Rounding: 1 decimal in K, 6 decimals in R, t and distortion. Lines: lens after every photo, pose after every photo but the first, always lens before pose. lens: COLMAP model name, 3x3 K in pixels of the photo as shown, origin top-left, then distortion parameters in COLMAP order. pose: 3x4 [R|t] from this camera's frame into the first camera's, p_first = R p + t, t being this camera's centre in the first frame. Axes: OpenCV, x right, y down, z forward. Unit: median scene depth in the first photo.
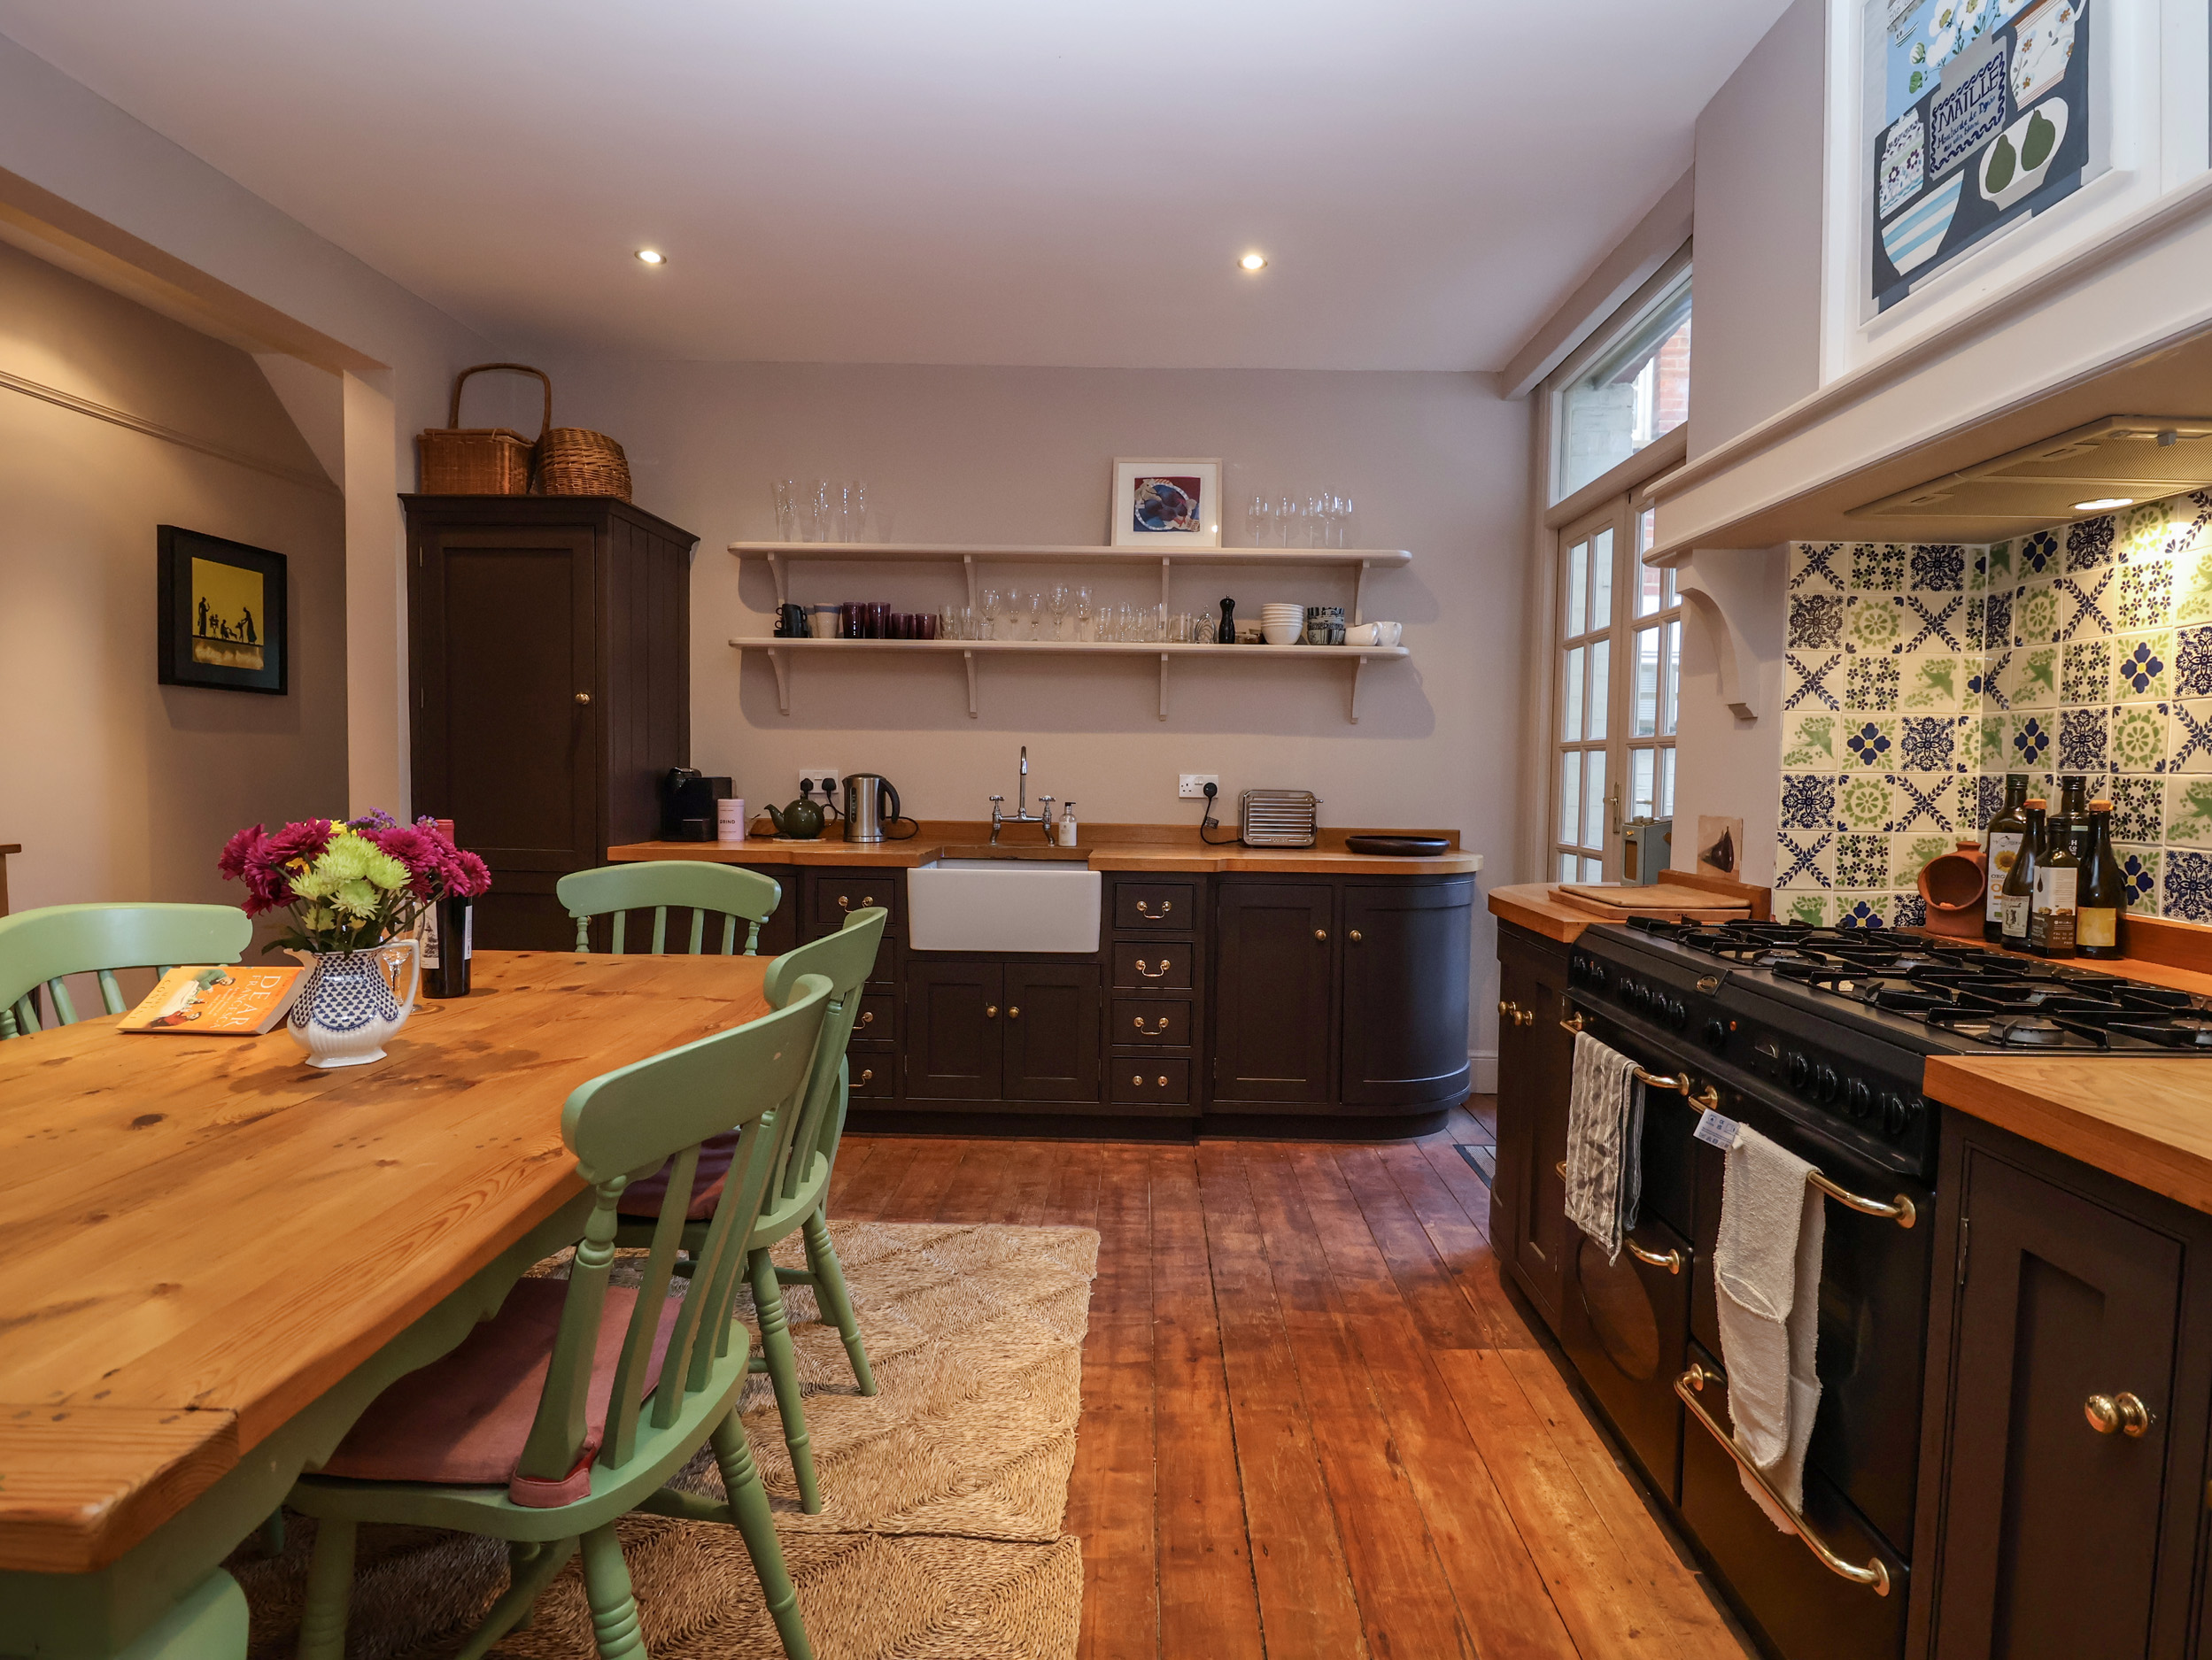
lens RADIAL K [[1114.6, 0, 1058.0], [0, 1114.6, 811.1], [0, 0, 1]] dist [0.002678, -0.015266]
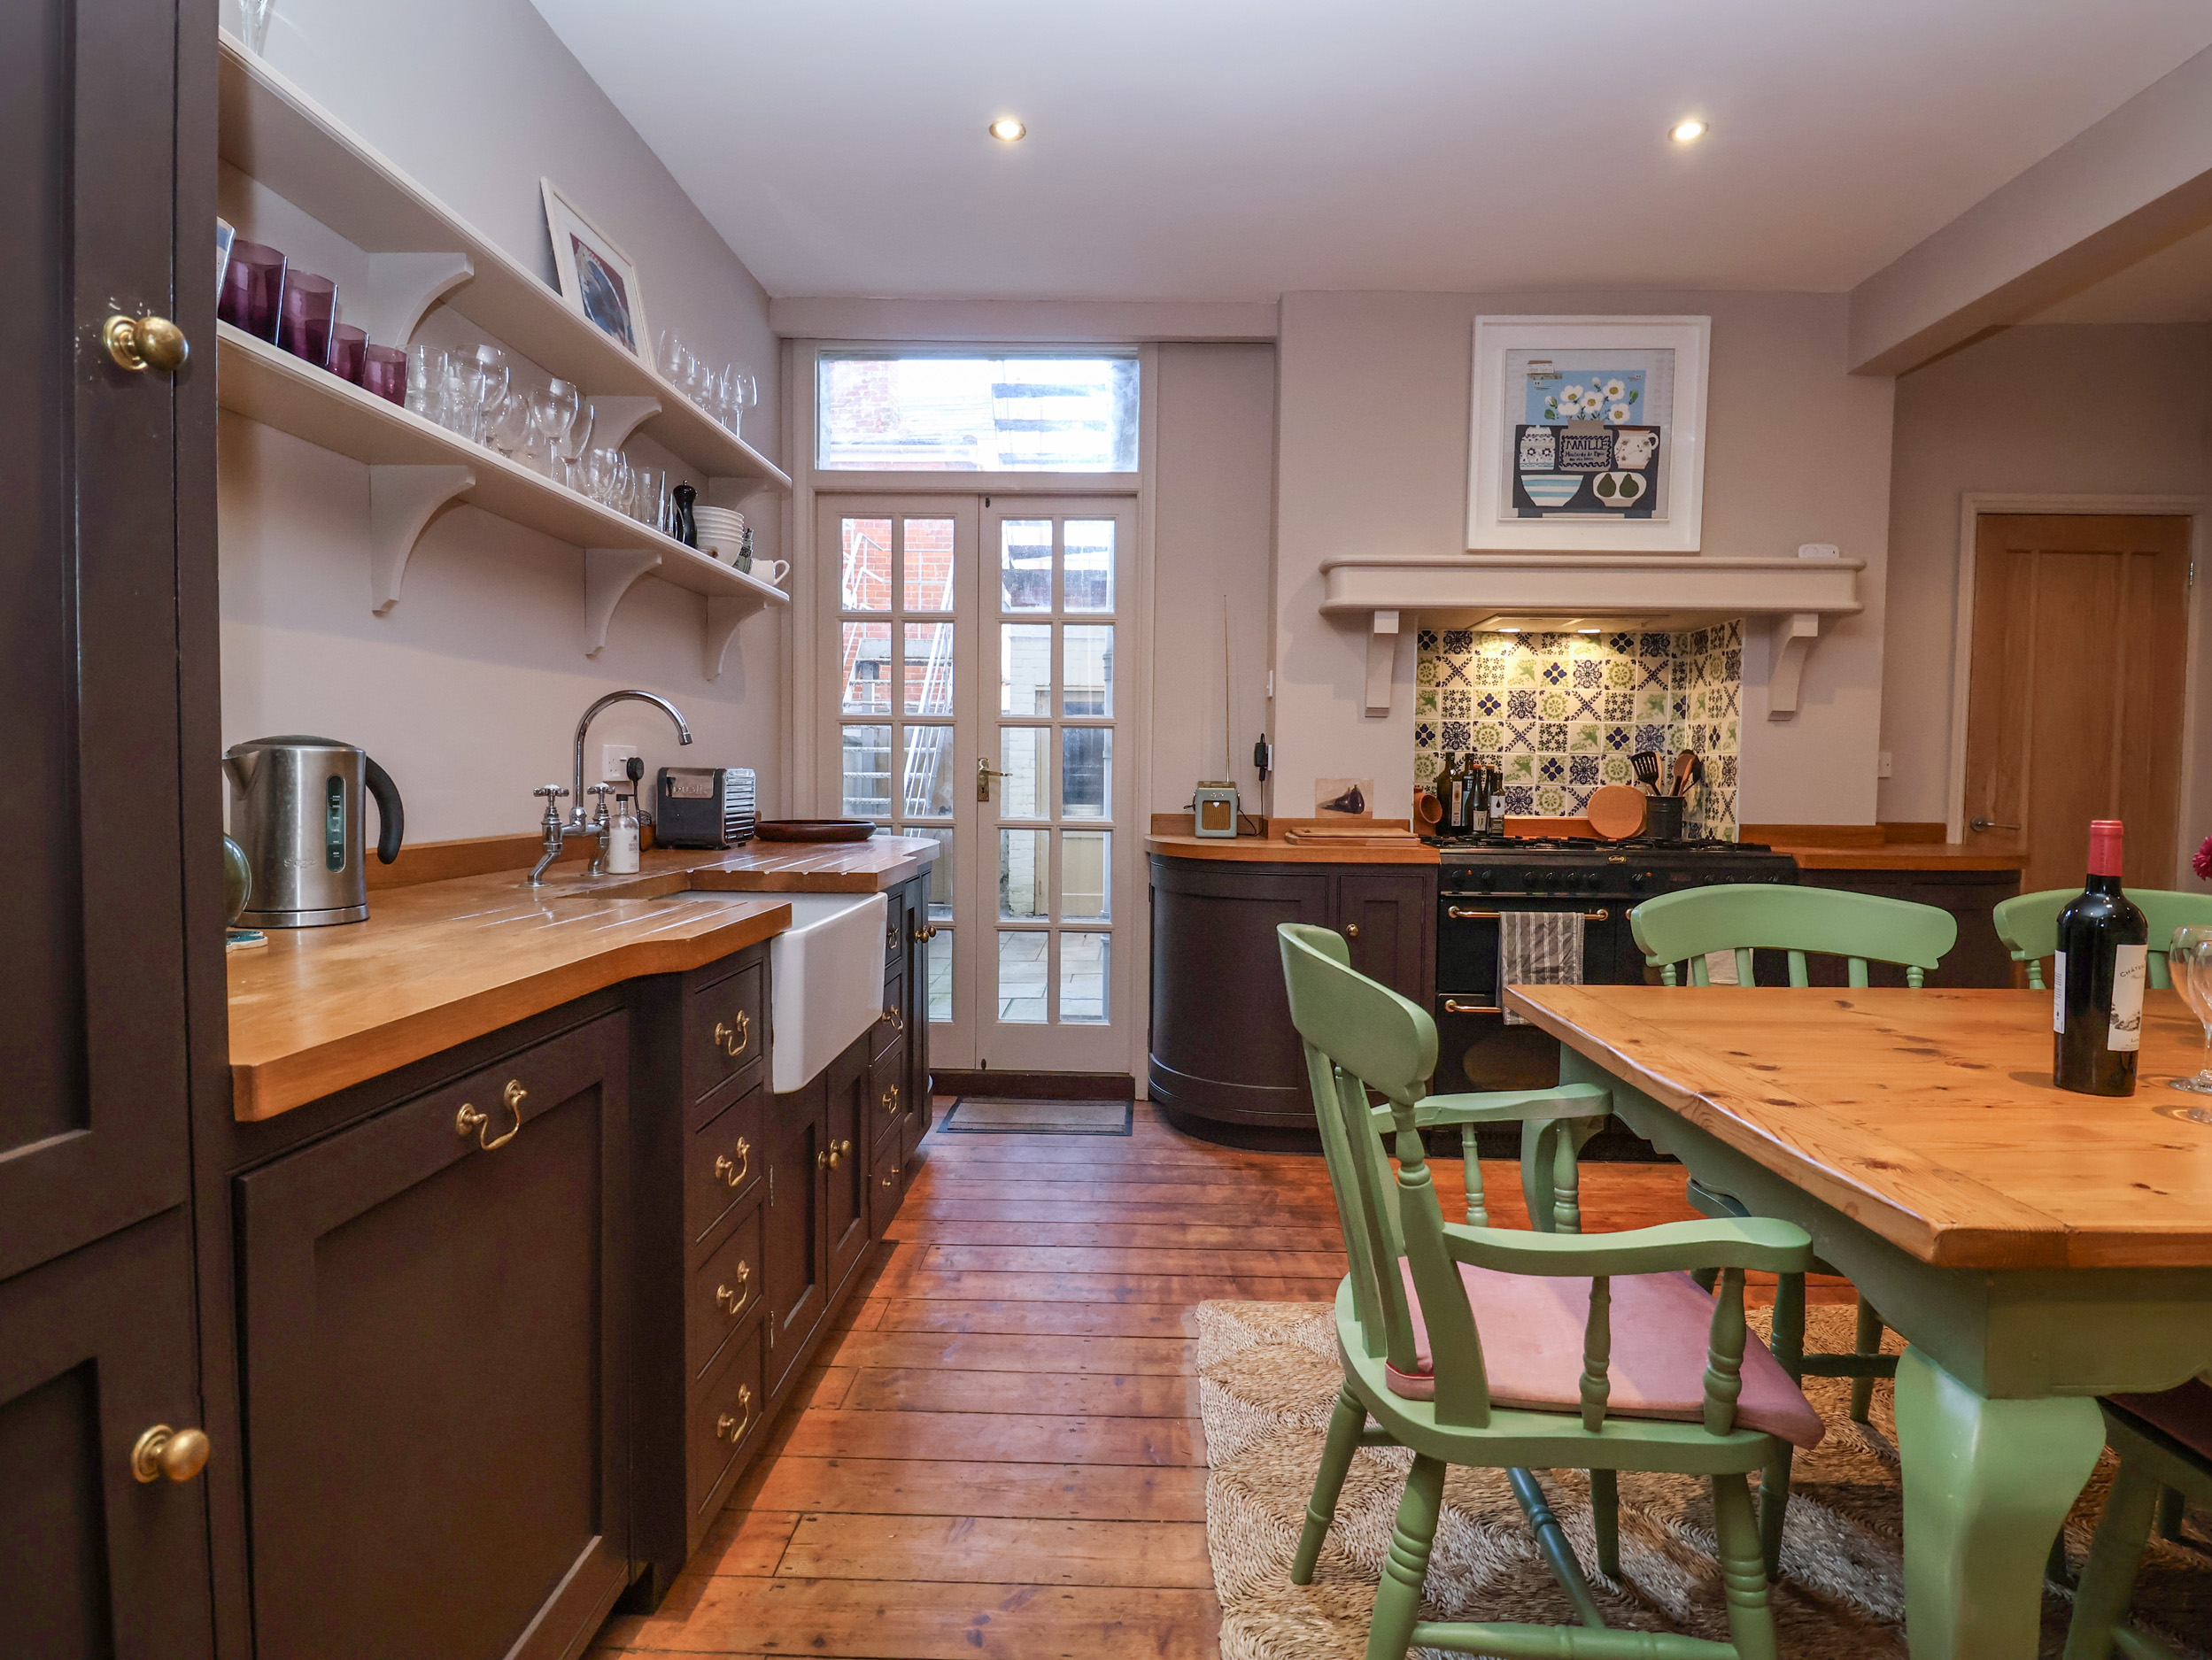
lens RADIAL K [[1176.4, 0, 1126.5], [0, 1176.4, 808.6], [0, 0, 1]] dist [-0.000791, -0.014499]
pose [[-0.023789, -0.048447, 0.998542, -0.657923], [0.023635, 0.998519, 0.049009, -0.026145], [-0.999438, 0.024767, -0.022609, 0.858167]]
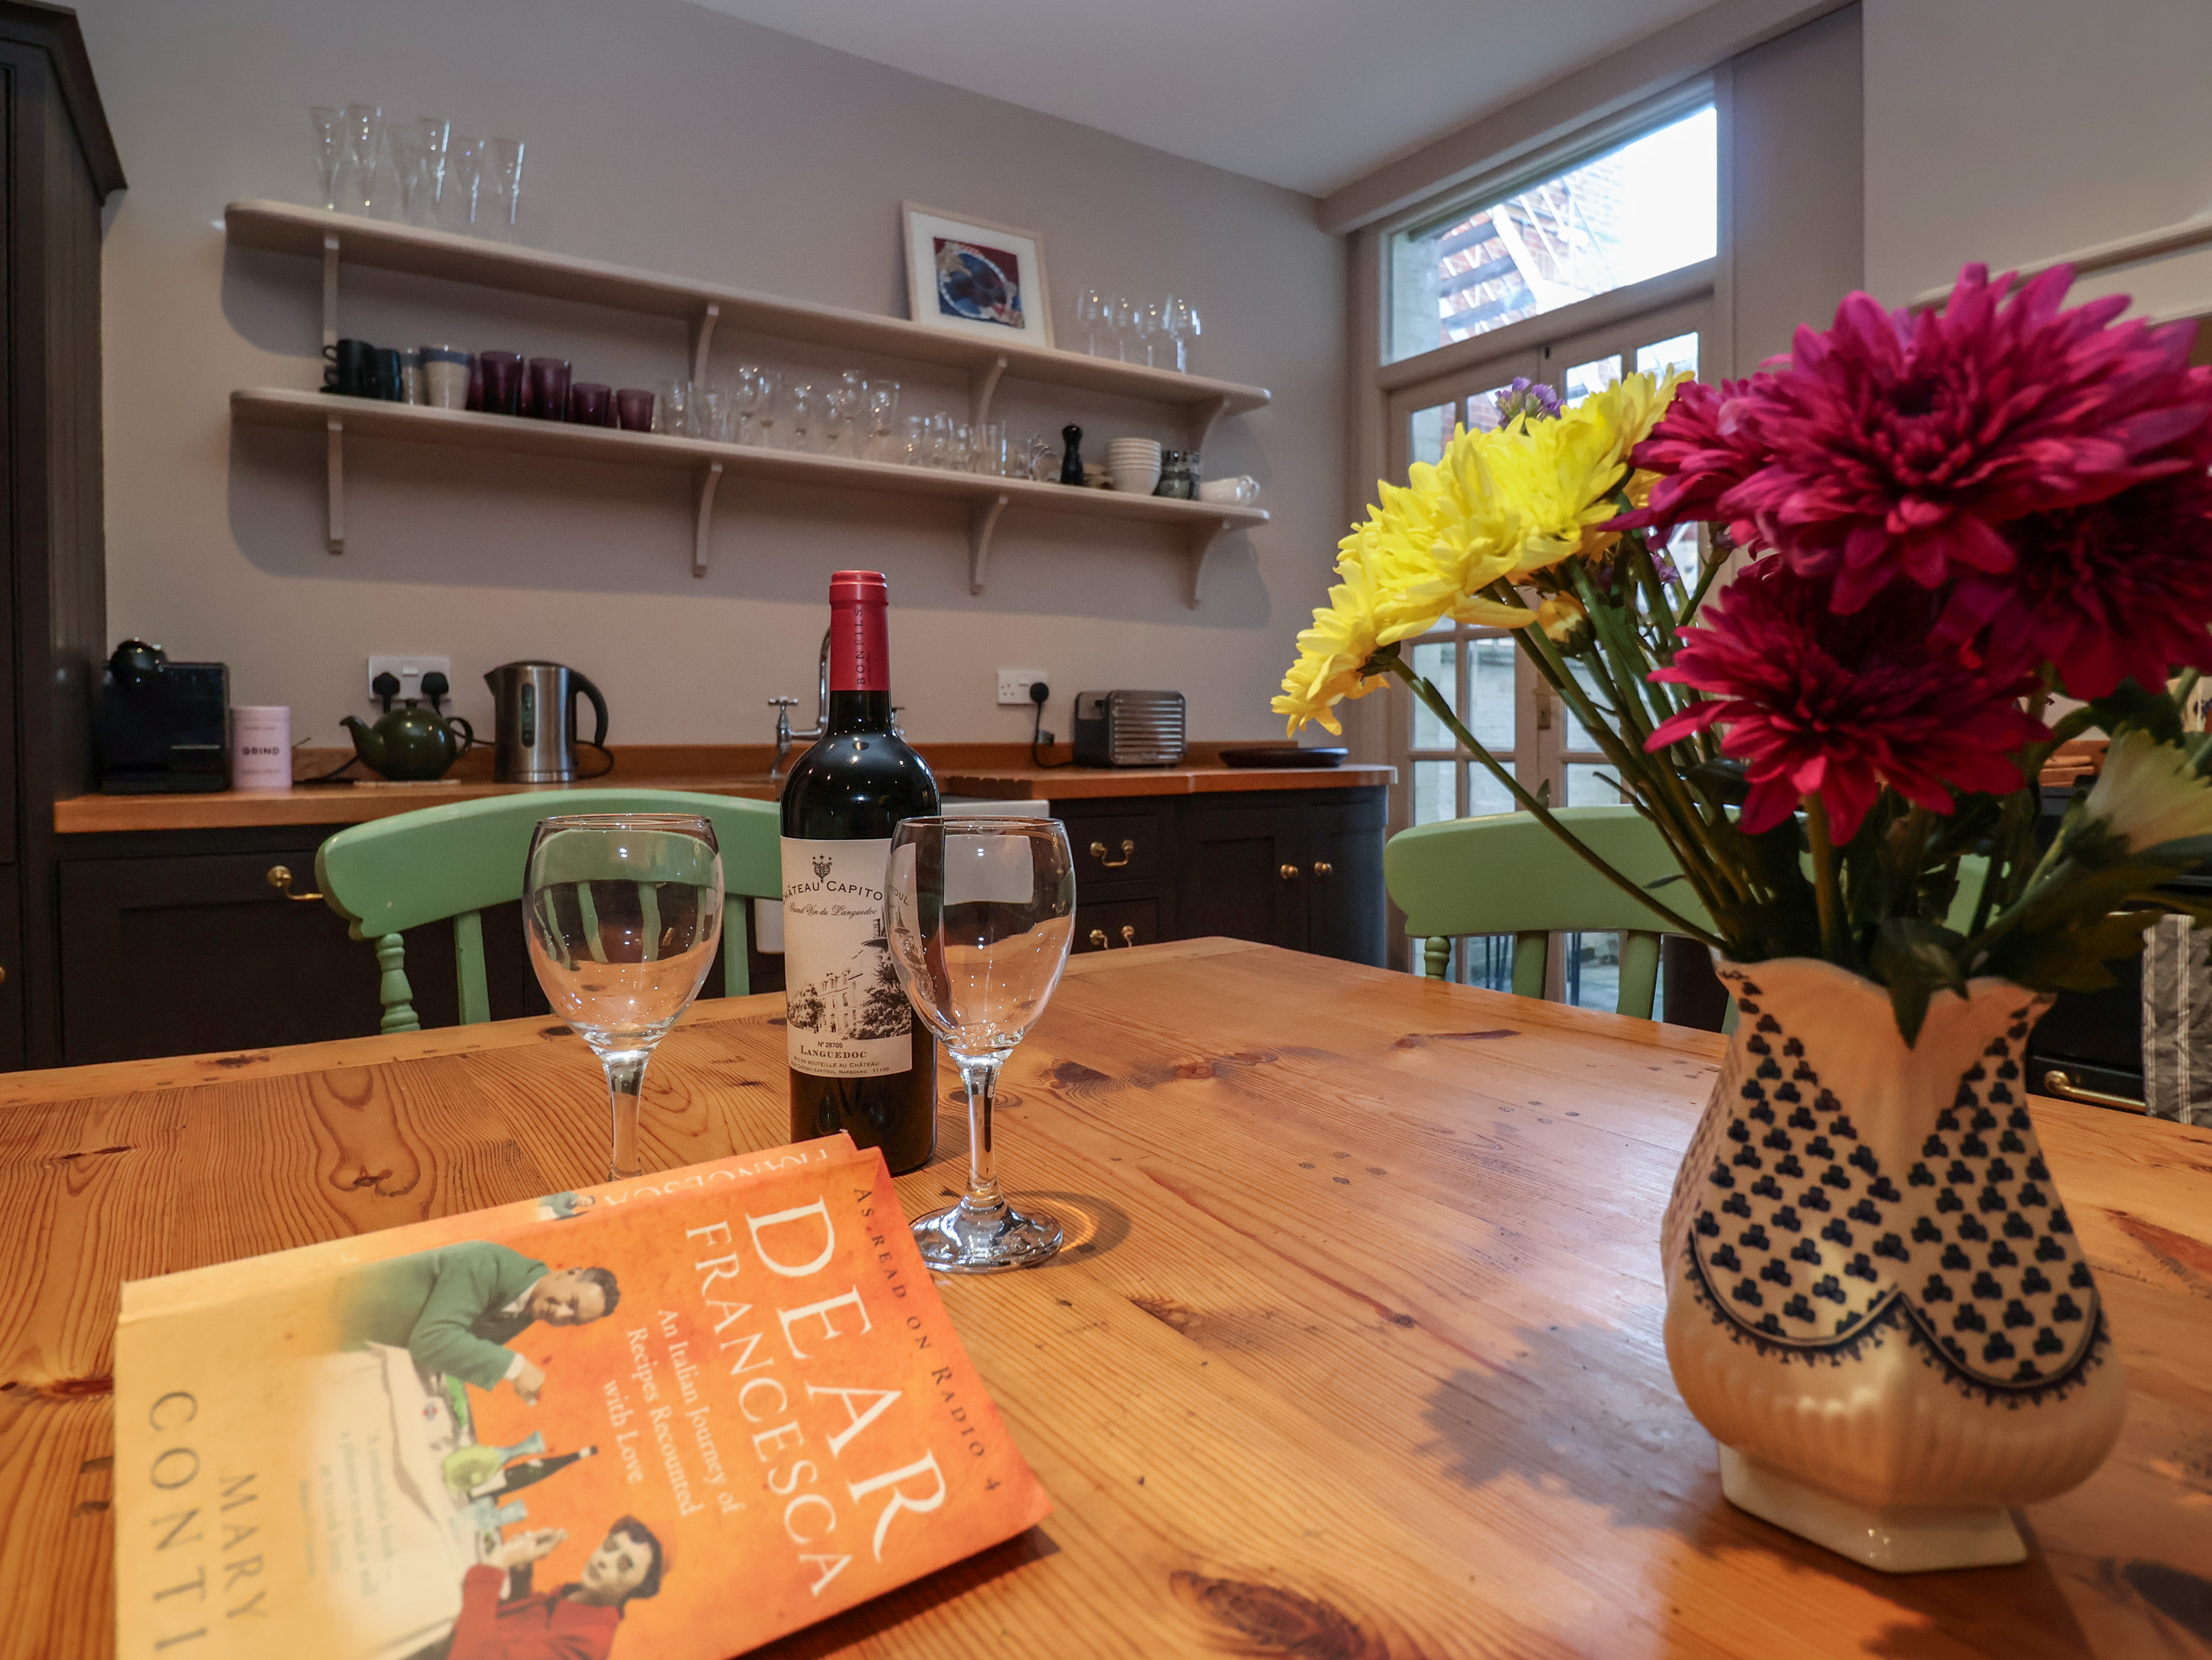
lens RADIAL K [[1279.2, 0, 1093.5], [0, 1279.2, 747.5], [0, 0, 1]] dist [-0.003536, 0.000538]
pose [[0.816348, -0.025103, 0.577014, -0.365812], [0.040210, 0.999101, -0.013423, 0.034286], [-0.576158, 0.034160, 0.816624, 0.366113]]
